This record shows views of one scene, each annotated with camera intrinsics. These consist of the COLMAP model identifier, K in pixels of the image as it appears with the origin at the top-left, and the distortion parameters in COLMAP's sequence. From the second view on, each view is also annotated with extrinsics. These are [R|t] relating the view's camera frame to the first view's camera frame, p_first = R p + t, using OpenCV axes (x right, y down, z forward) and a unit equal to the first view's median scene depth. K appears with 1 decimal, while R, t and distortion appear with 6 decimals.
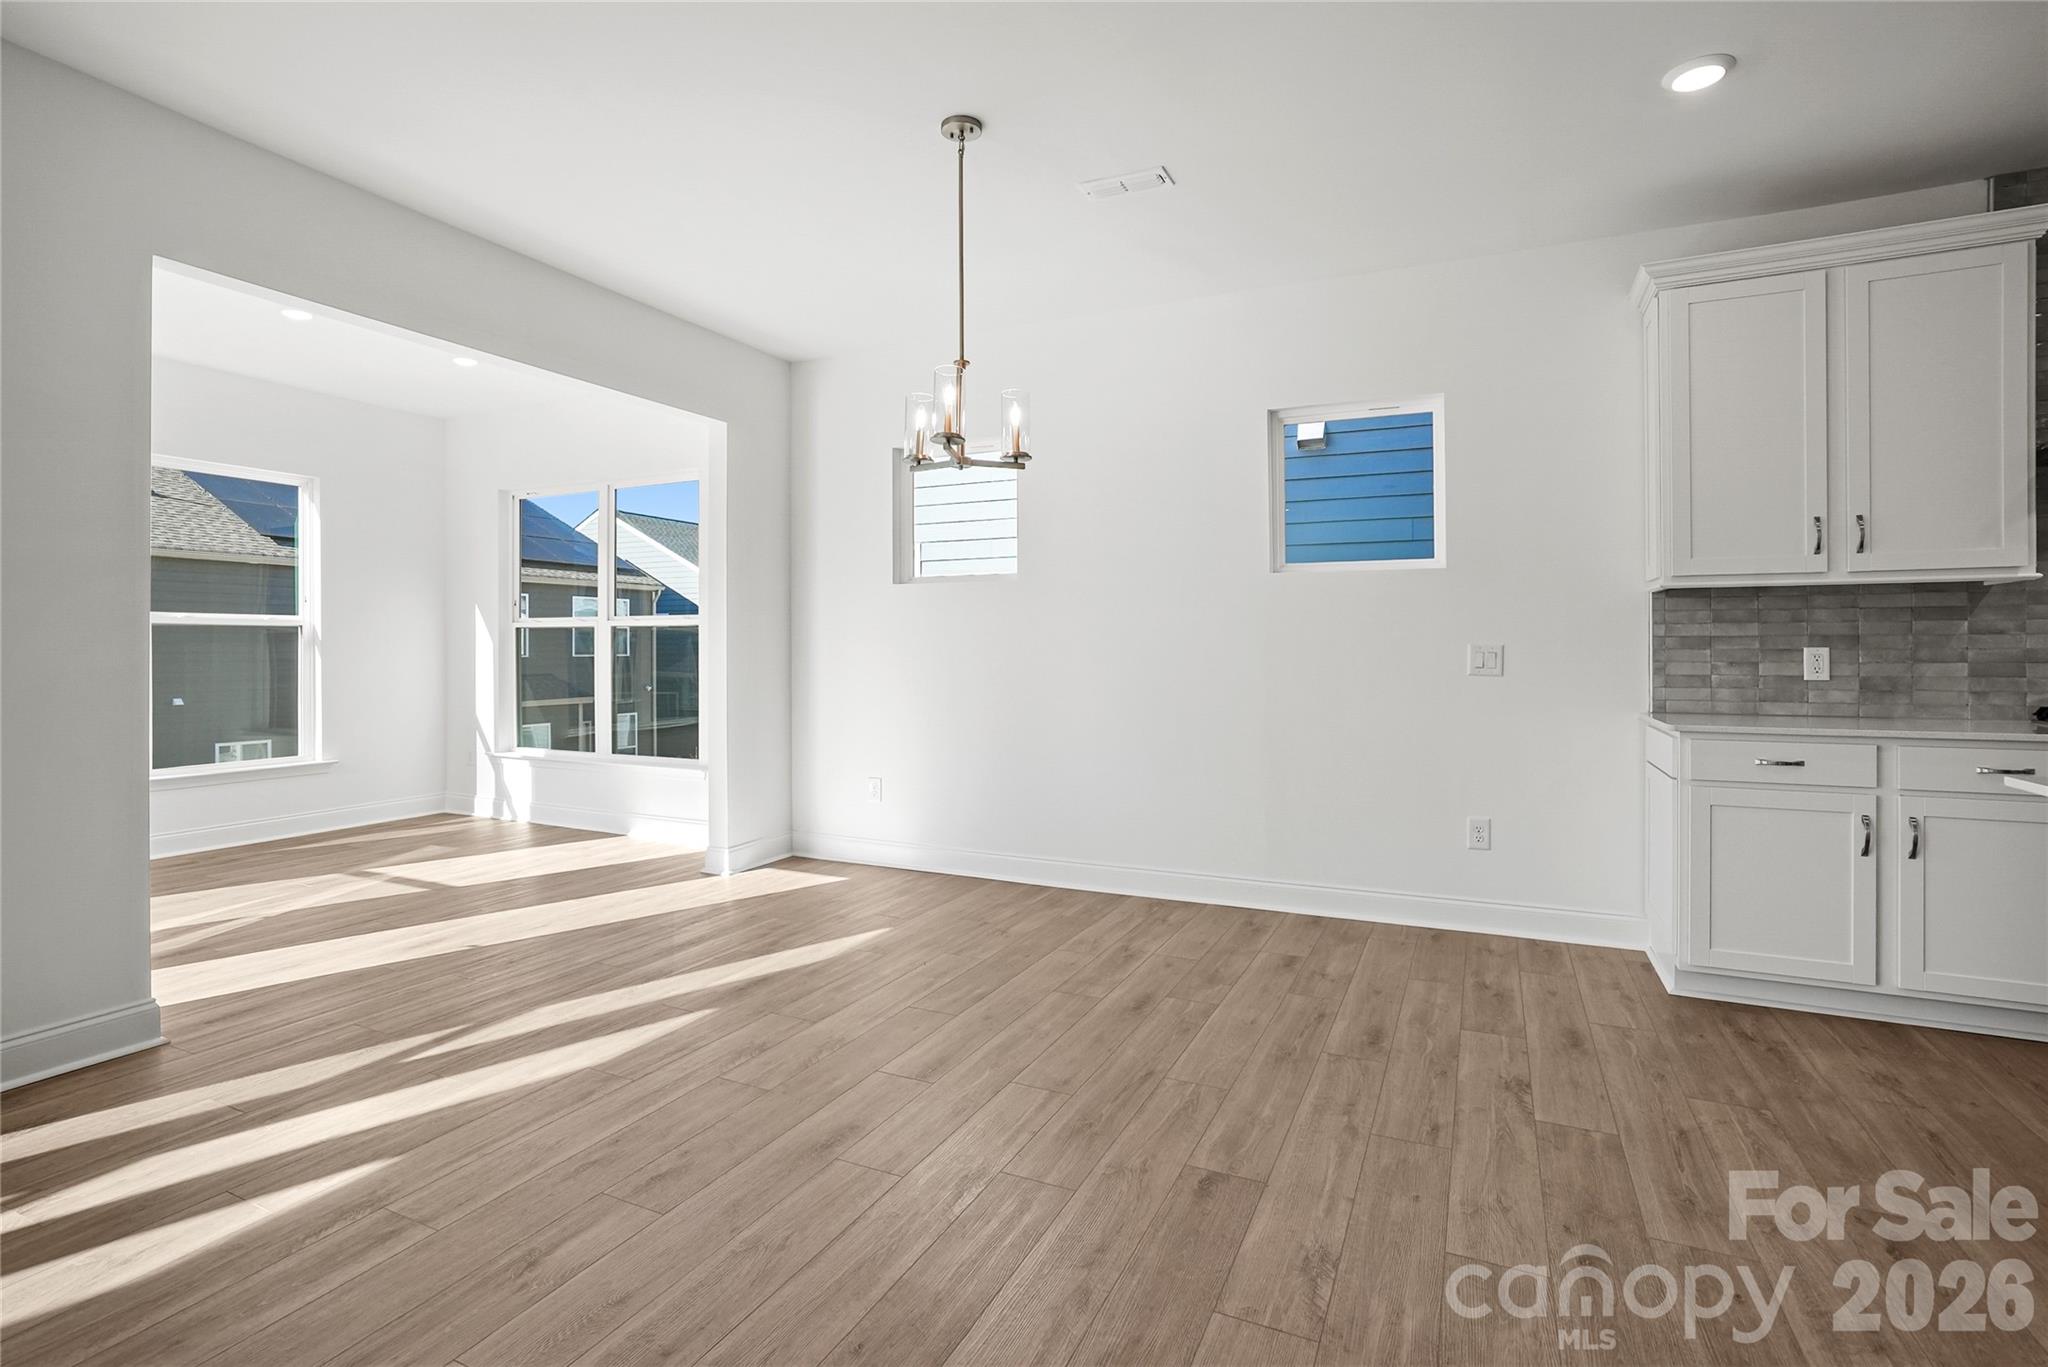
lens RADIAL K [[972.0, 0, 1008.6], [0, 972.0, 666.1], [0, 0, 1]] dist [-0.040937, 0.016153]
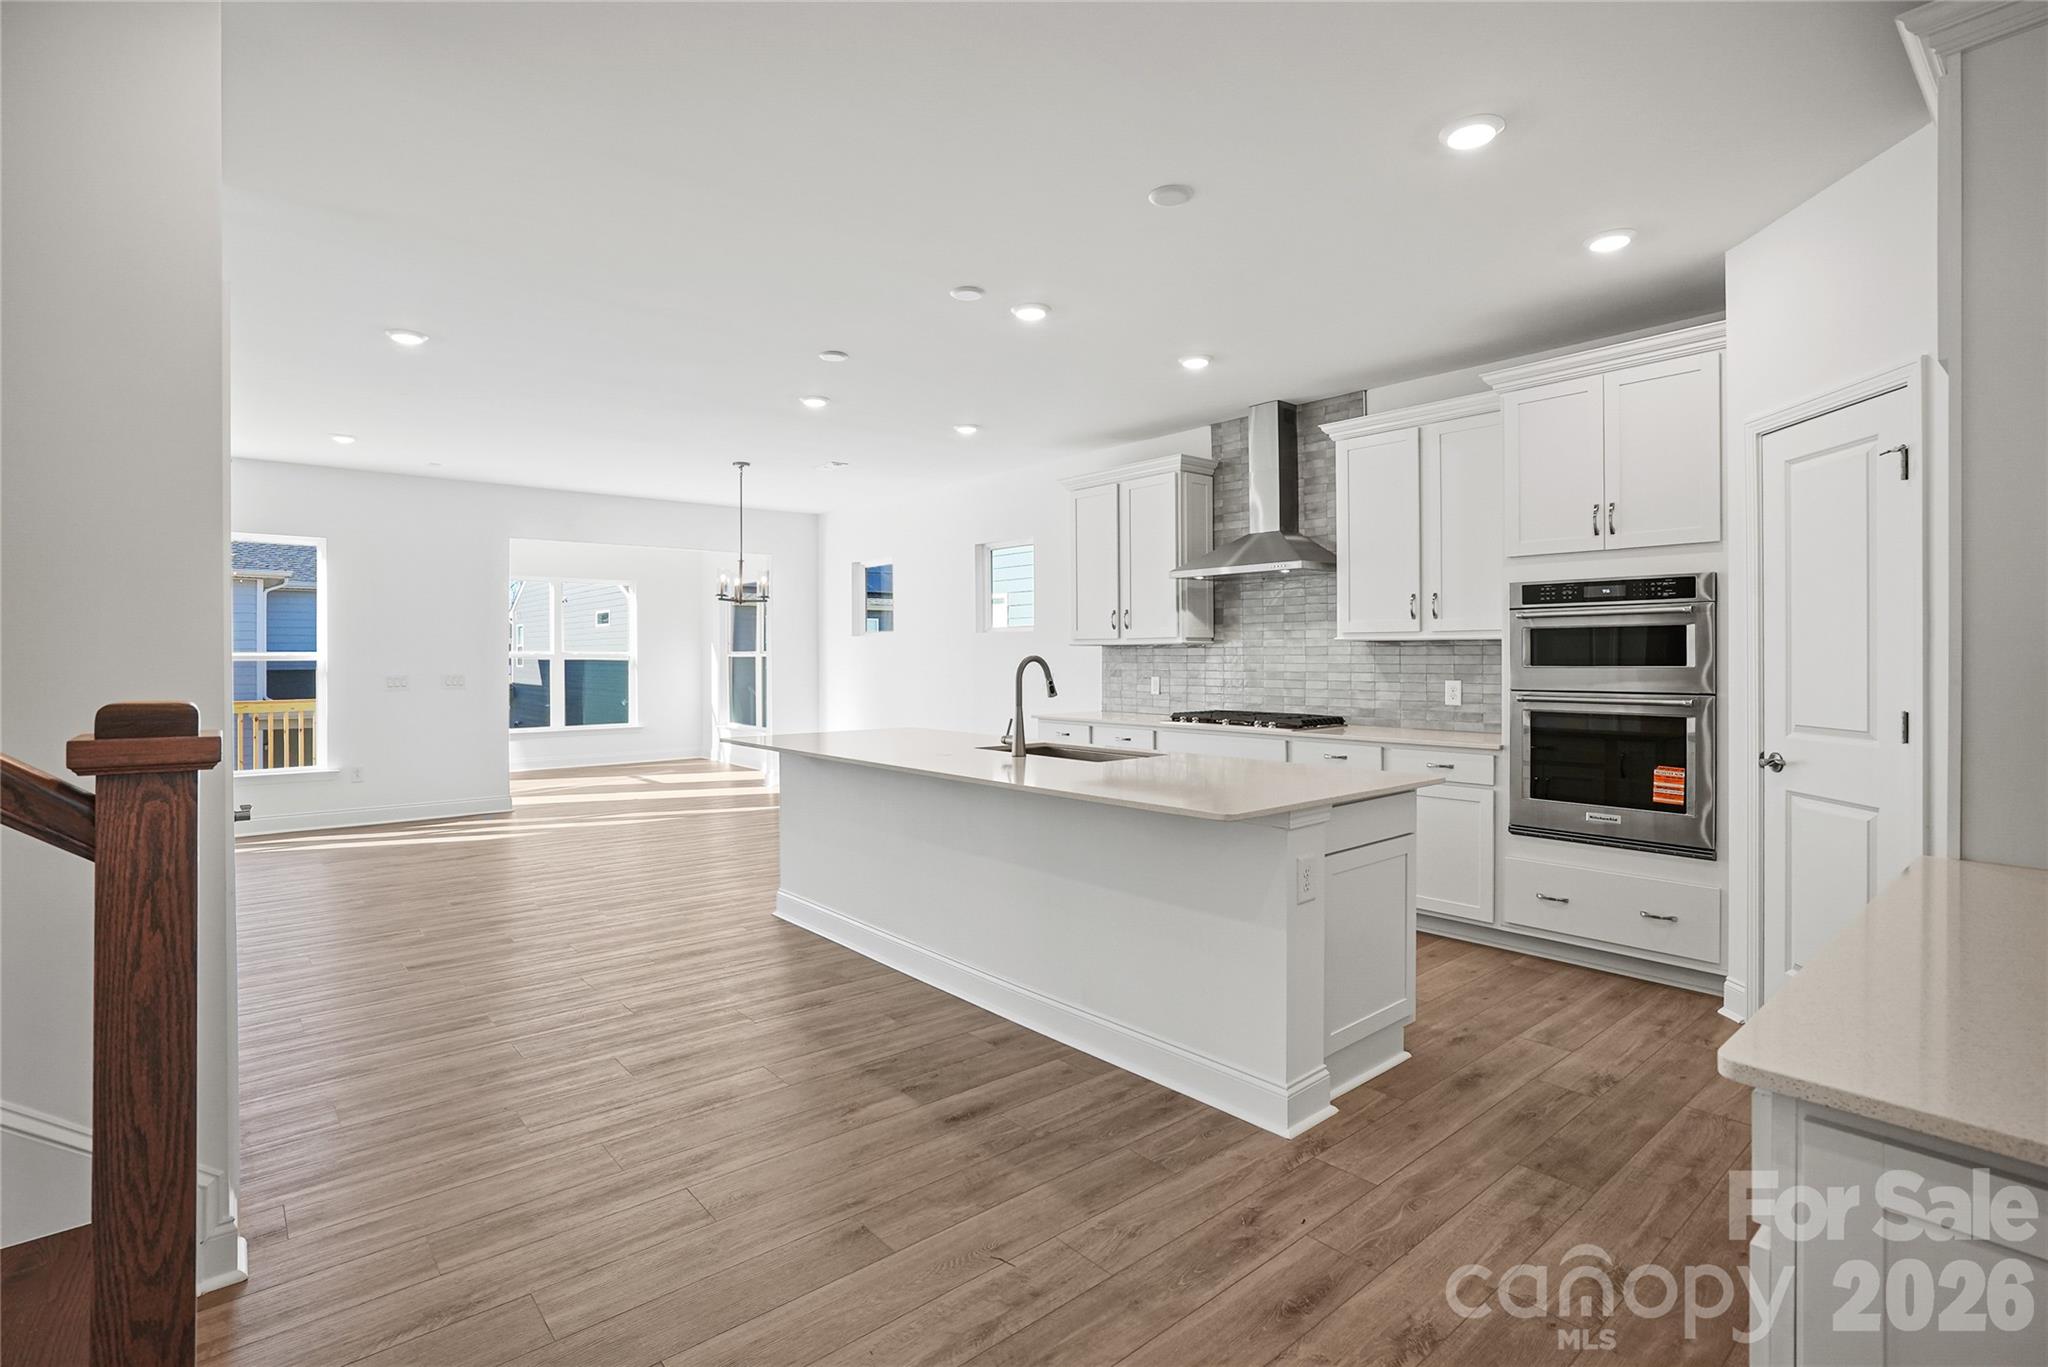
lens RADIAL K [[972.0, 0, 1017.7], [0, 972.0, 661.1], [0, 0, 1]] dist [-0.040937, 0.016153]
pose [[0.913623, 0.017287, -0.406195, 1.376145], [-0.033292, 0.998921, -0.032370, 0.019529], [0.405198, 0.043097, 0.913213, -0.823334]]
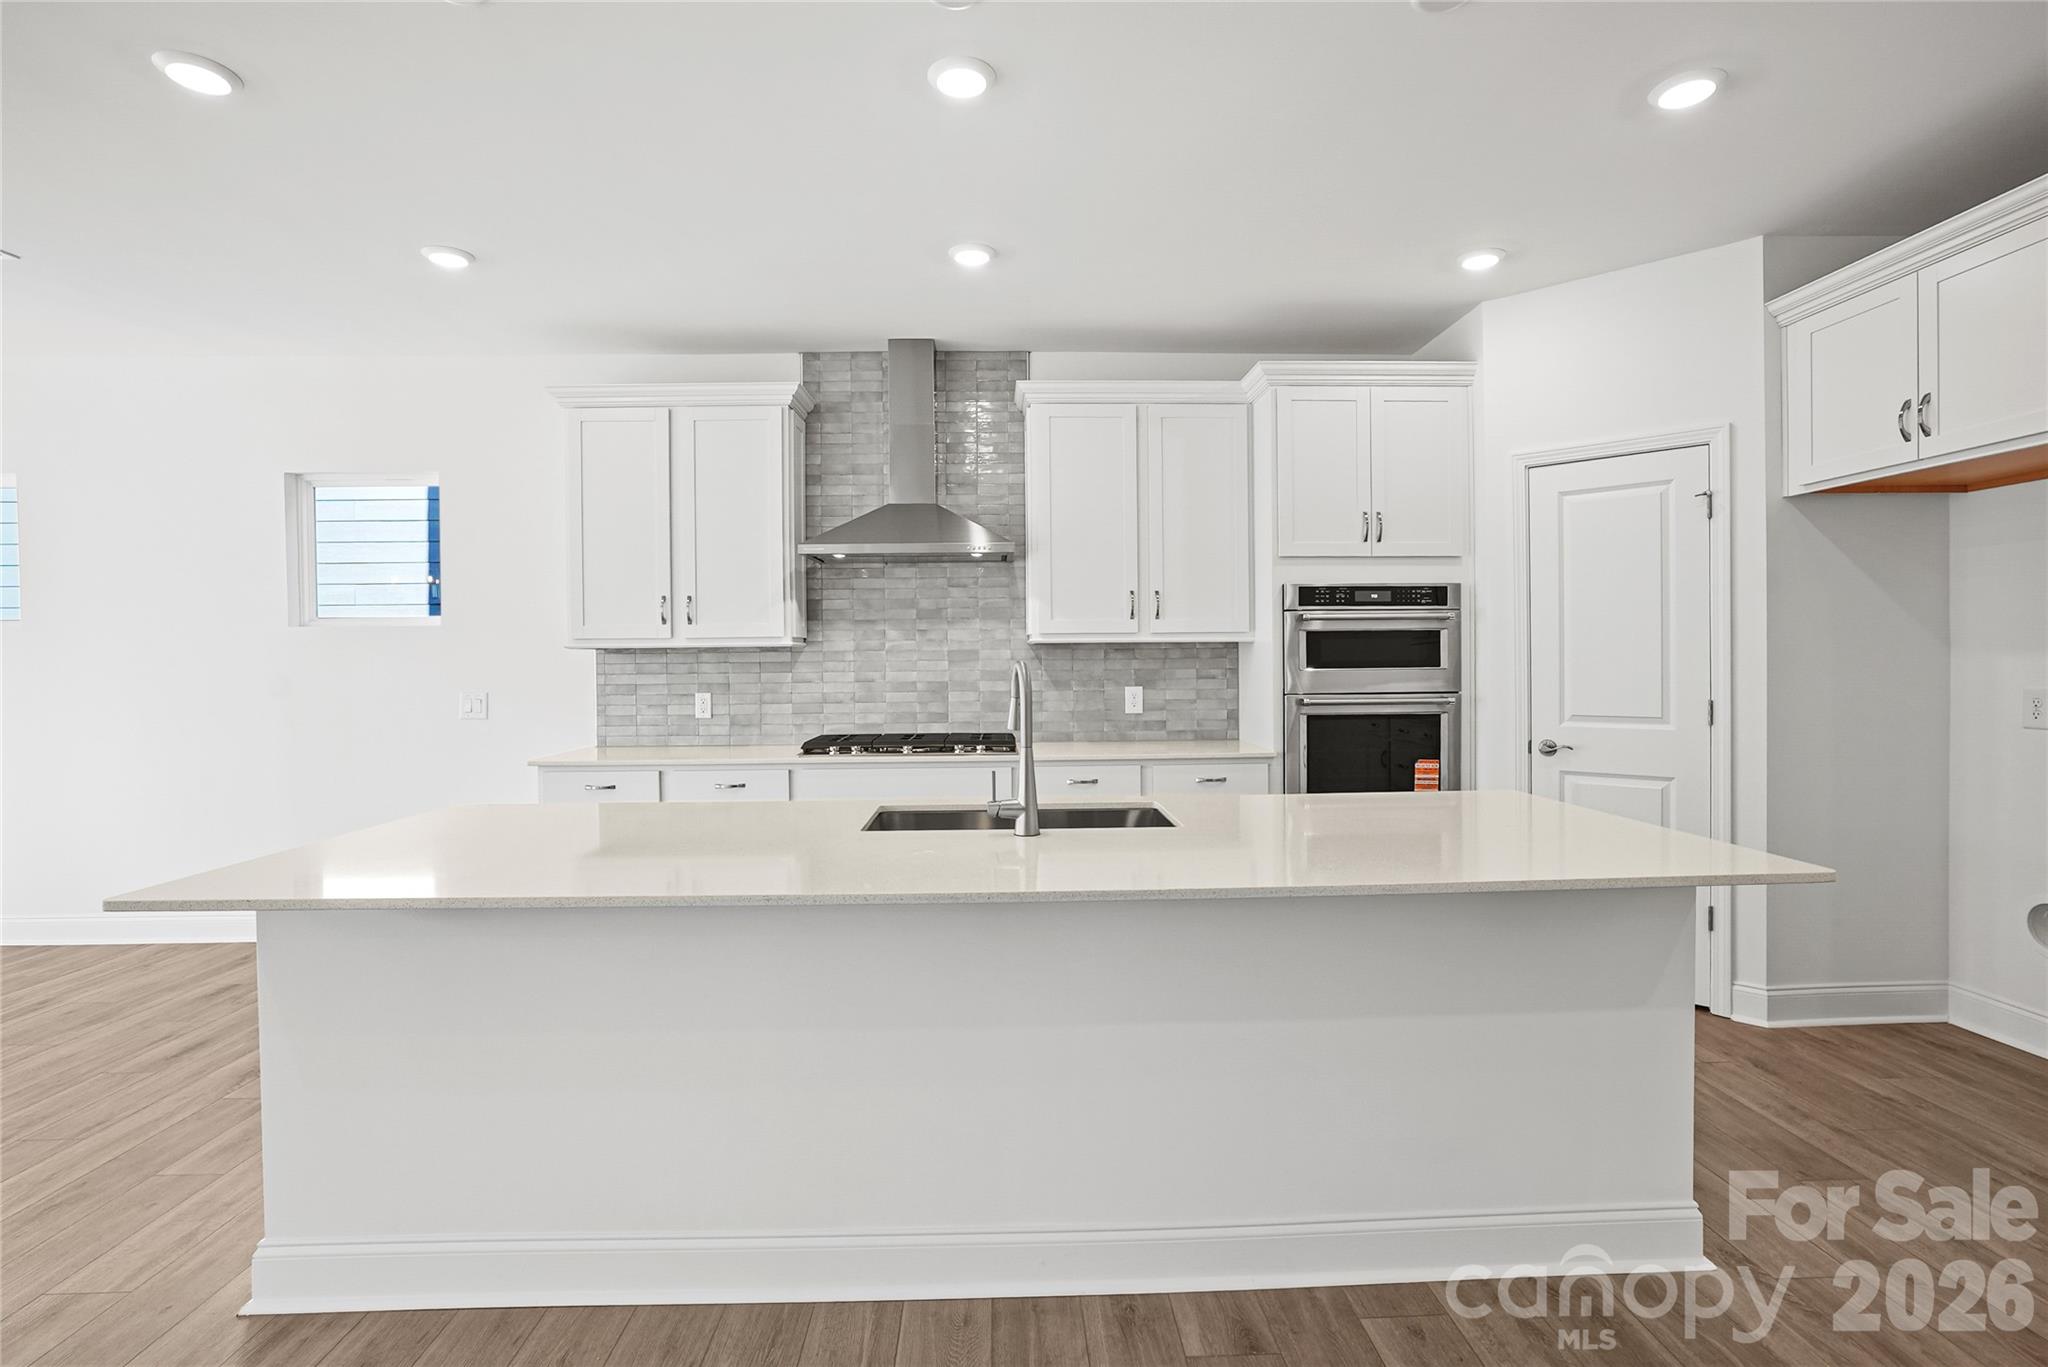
lens RADIAL K [[972.0, 0, 1017.6], [0, 972.0, 680.9], [0, 0, 1]] dist [-0.040937, 0.016153]
pose [[0.884753, 0.000453, 0.466060, 0.620094], [0.015692, 0.999404, -0.030760, 0.011188], [-0.465796, 0.034529, 0.884218, -0.363765]]
